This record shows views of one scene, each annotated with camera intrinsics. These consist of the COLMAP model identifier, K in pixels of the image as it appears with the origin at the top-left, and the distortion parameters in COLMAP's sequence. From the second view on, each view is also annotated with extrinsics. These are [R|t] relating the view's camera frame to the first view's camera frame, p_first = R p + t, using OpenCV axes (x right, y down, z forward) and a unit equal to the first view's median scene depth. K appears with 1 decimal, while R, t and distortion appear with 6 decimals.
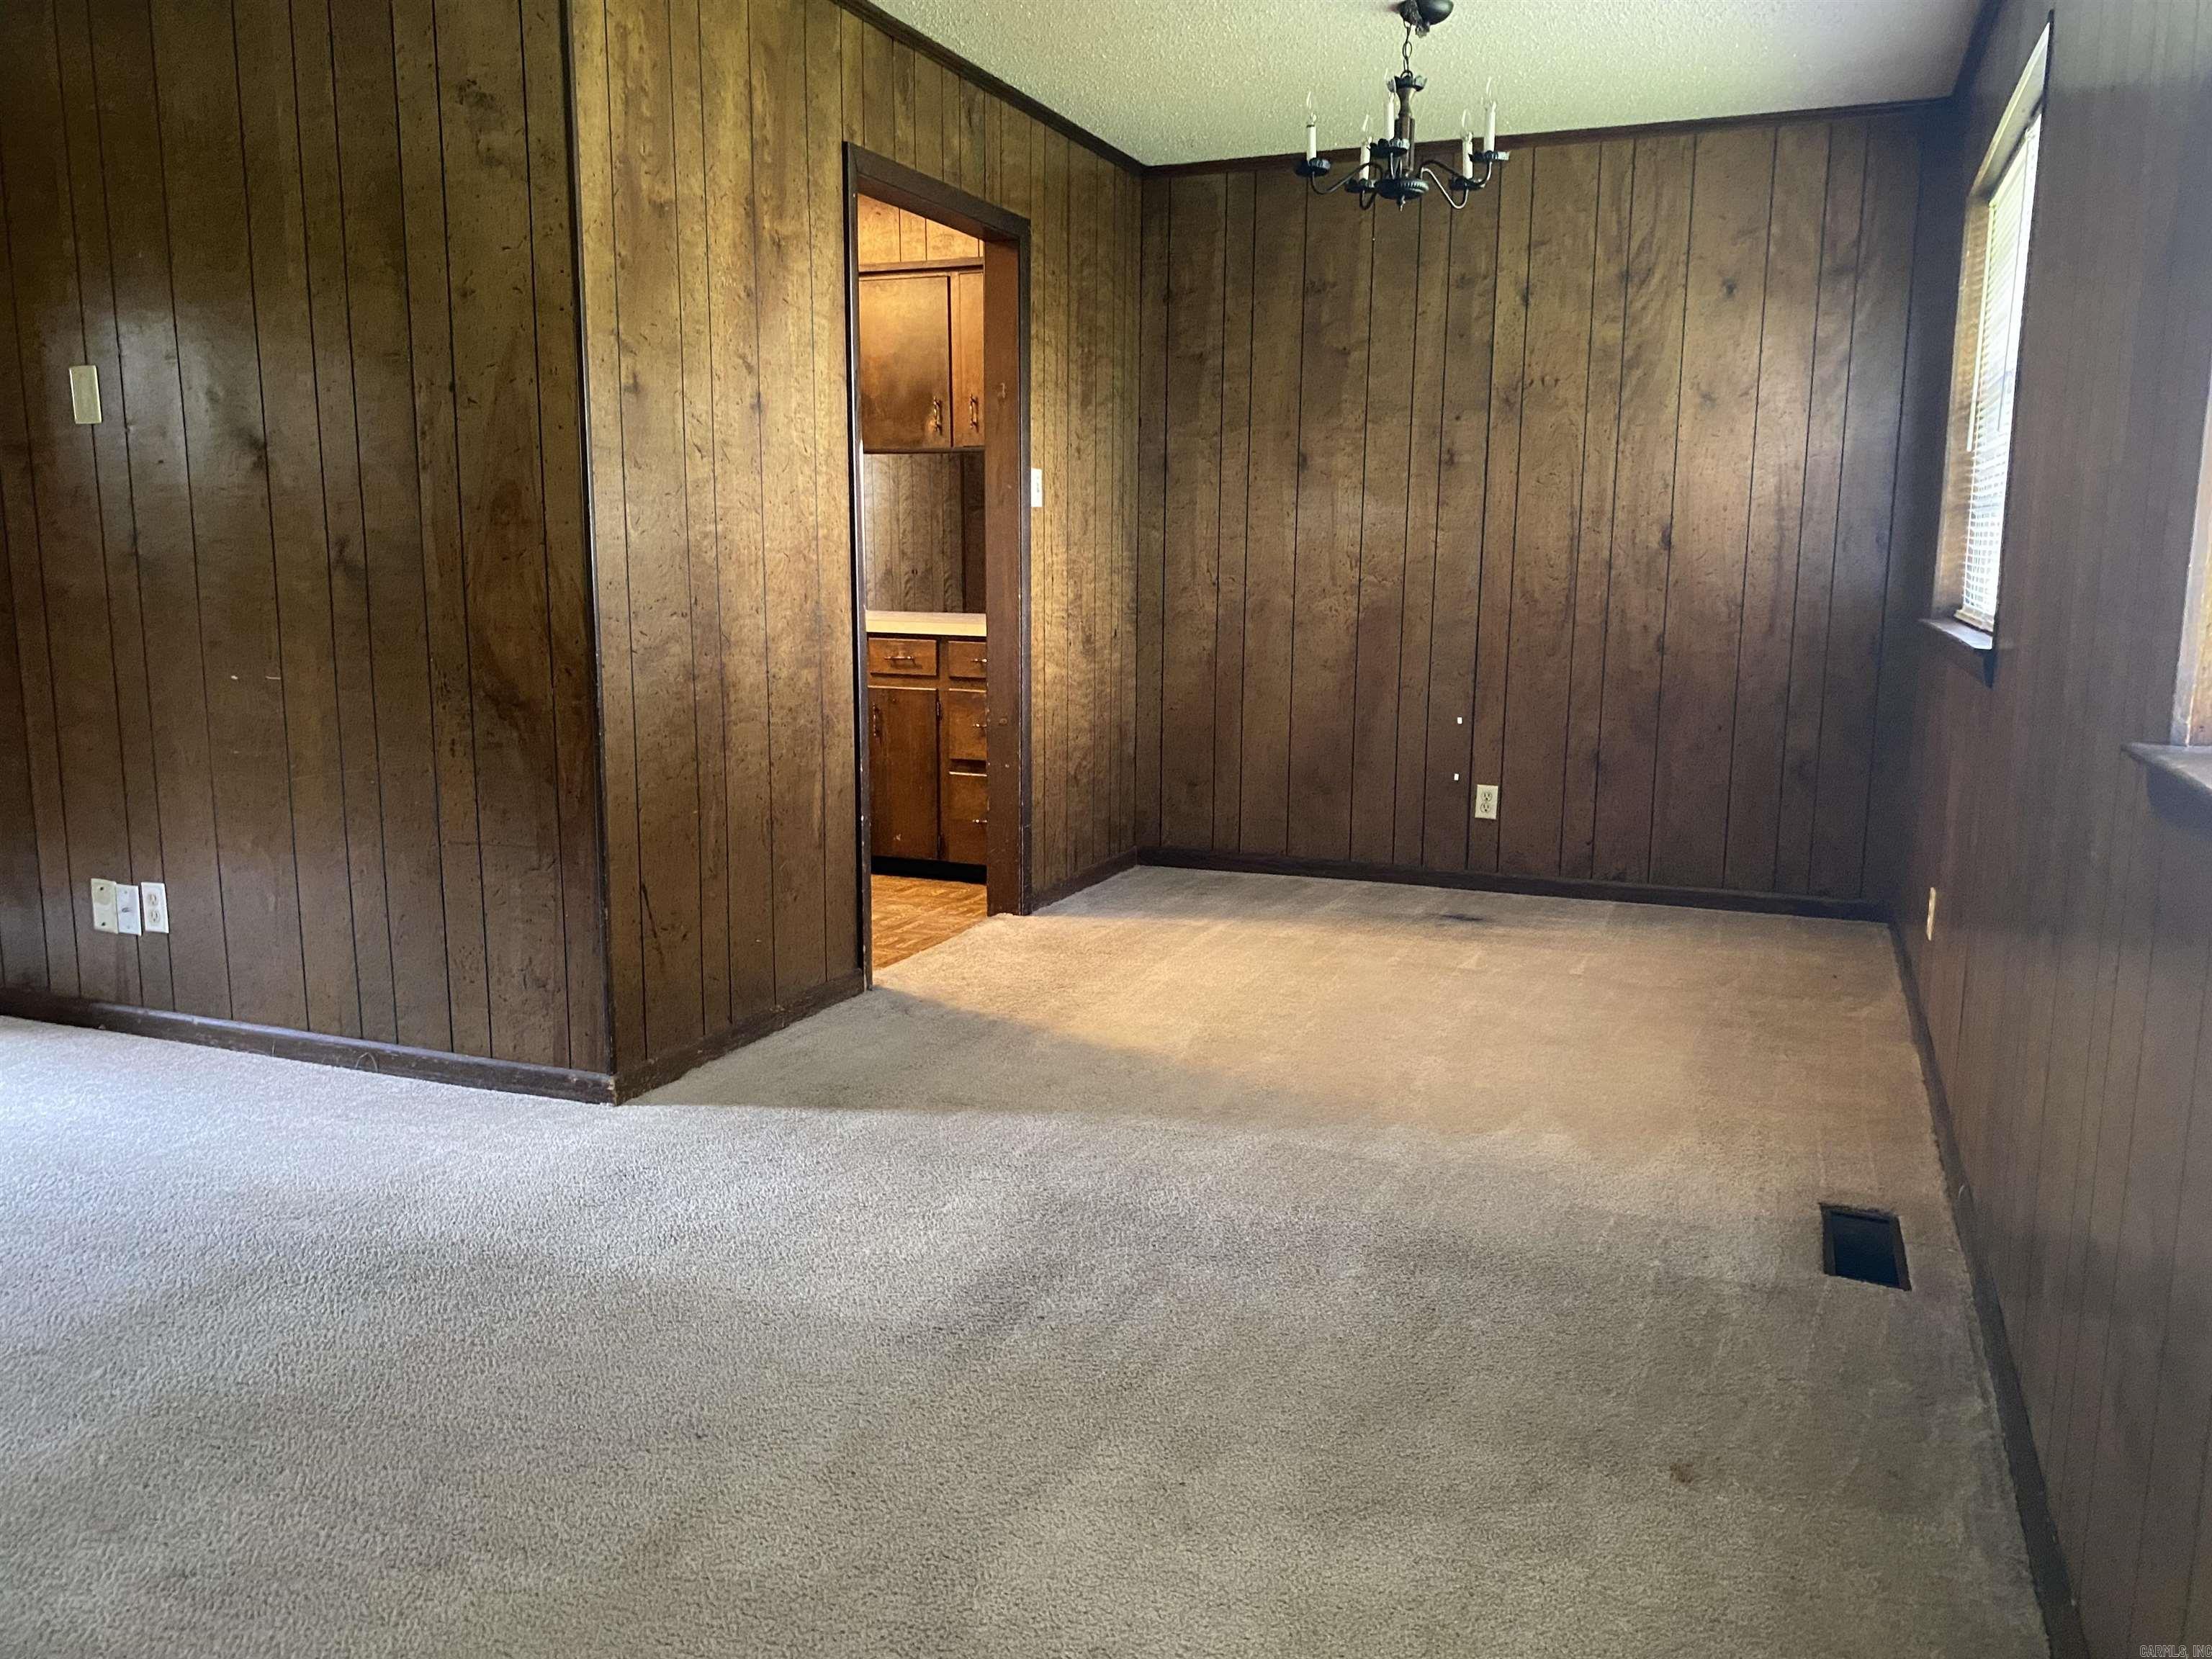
lens RADIAL K [[1660.5, 0, 1106.0], [0, 1660.5, 829.5], [0, 0, 1]] dist [-0.041877, -0.001888]
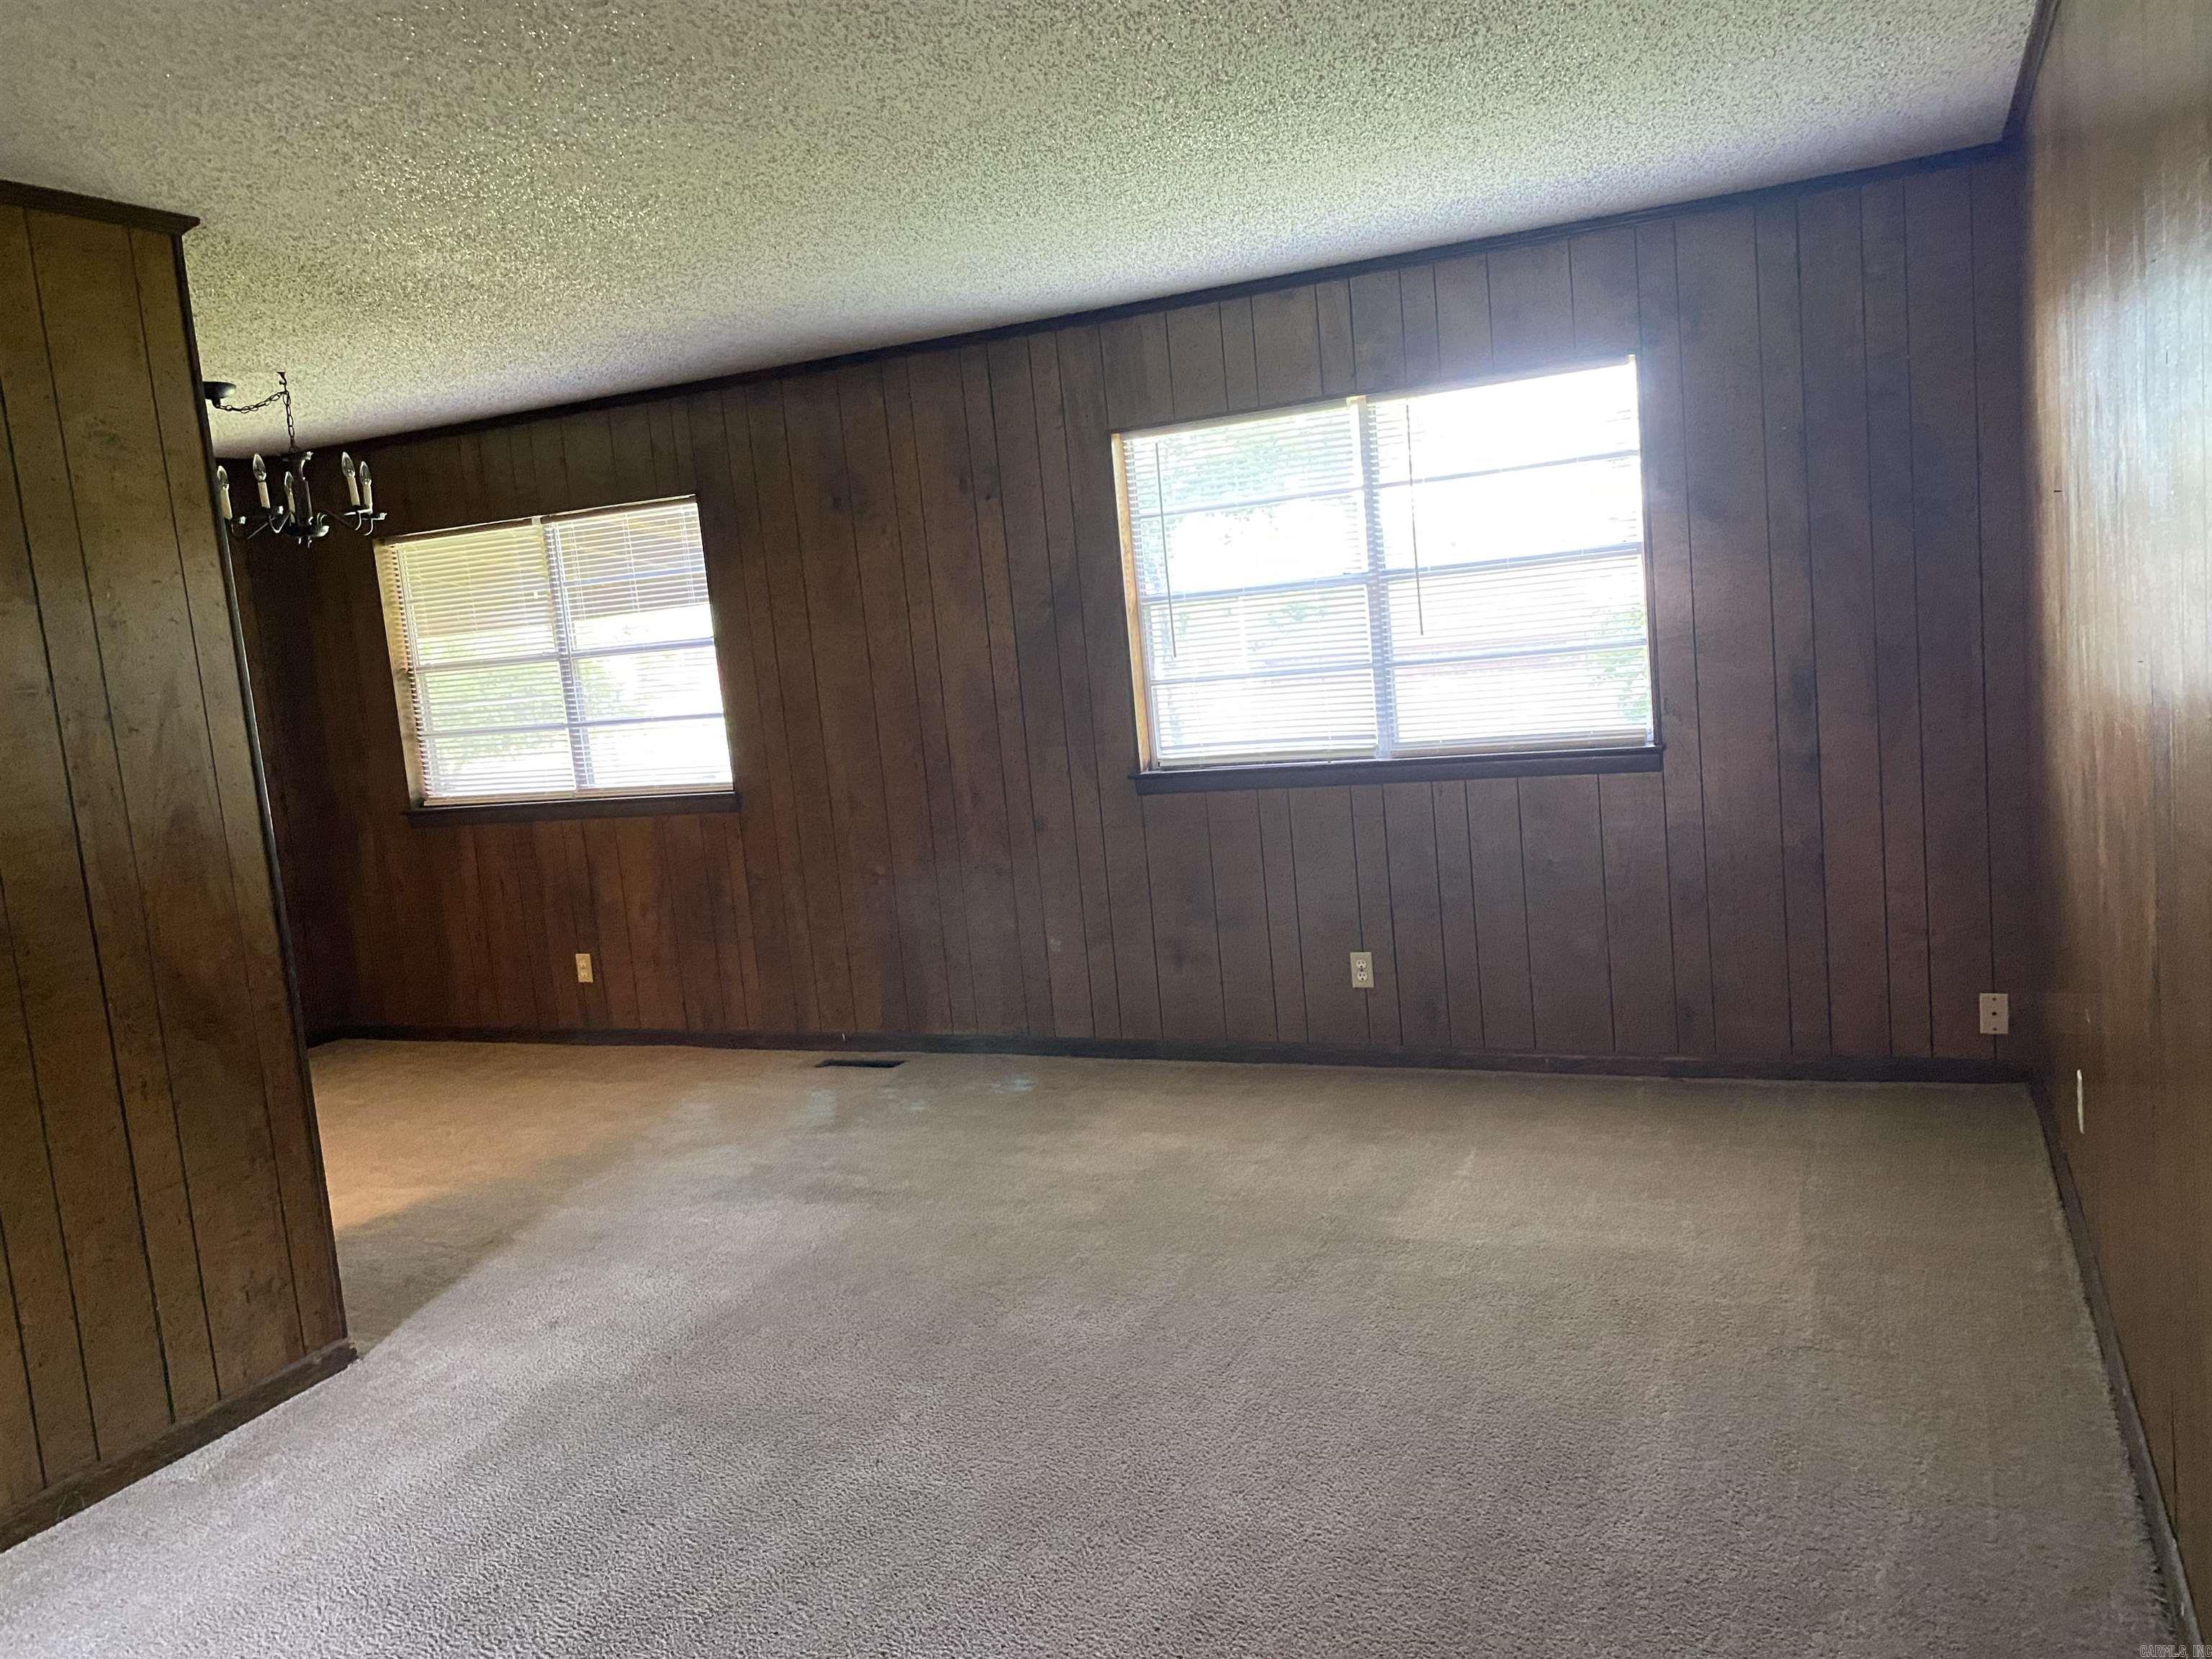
lens RADIAL K [[1660.5, 0, 1106.0], [0, 1660.5, 829.5], [0, 0, 1]] dist [-0.041877, -0.001888]
pose [[0.057378, -0.127322, 0.990200, -1.305818], [0.259009, 0.959773, 0.108401, -0.156036], [-0.964169, 0.250251, 0.088048, 0.361939]]
